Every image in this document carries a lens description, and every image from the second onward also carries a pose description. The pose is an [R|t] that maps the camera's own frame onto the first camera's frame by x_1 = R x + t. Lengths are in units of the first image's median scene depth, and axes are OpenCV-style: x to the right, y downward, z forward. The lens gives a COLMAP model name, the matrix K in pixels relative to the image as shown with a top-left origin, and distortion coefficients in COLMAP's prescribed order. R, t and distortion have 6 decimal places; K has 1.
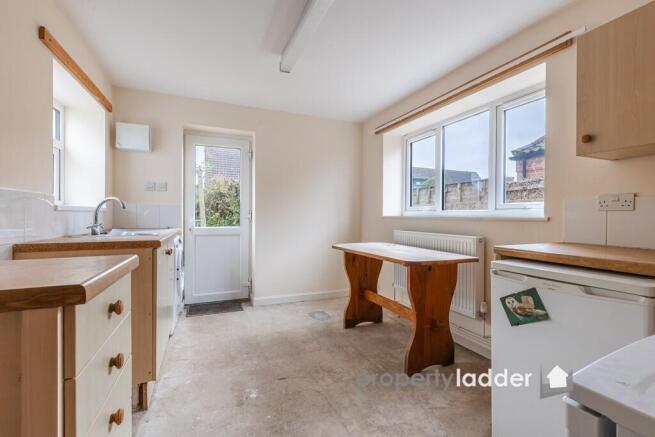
lens RADIAL K [[296.2, 0, 327.5], [0, 296.2, 216.6], [0, 0, 1]] dist [0.004510, 0.000288]
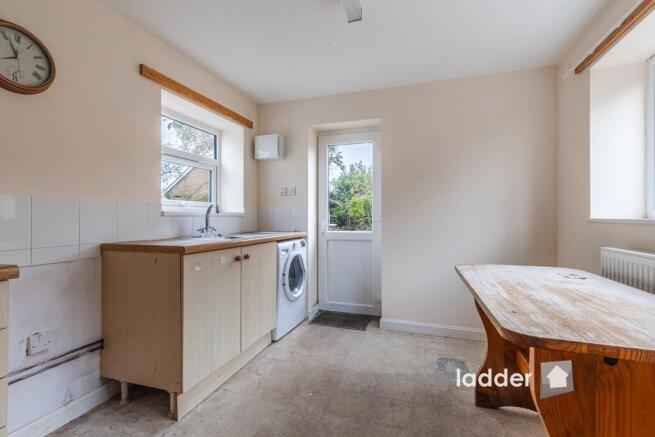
lens RADIAL K [[296.2, 0, 327.0], [0, 296.2, 219.0], [0, 0, 1]] dist [0.004510, 0.000288]
pose [[0.752418, -0.003478, -0.658677, 0.212093], [0.002238, 0.999994, -0.002725, -0.001850], [0.658682, 0.000576, 0.752421, 0.315285]]
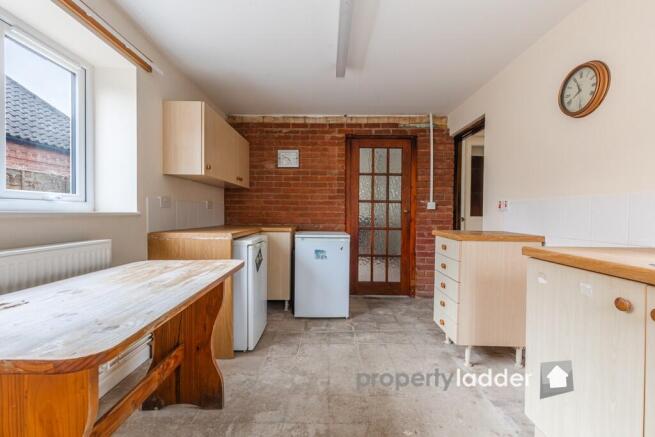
lens RADIAL K [[296.2, 0, 329.5], [0, 296.2, 219.2], [0, 0, 1]] dist [0.004510, 0.000288]
pose [[-0.925695, -0.021801, 0.377643, -0.197564], [-0.012522, 0.999557, 0.027010, -0.006655], [-0.378064, 0.020274, -0.925557, 1.050577]]
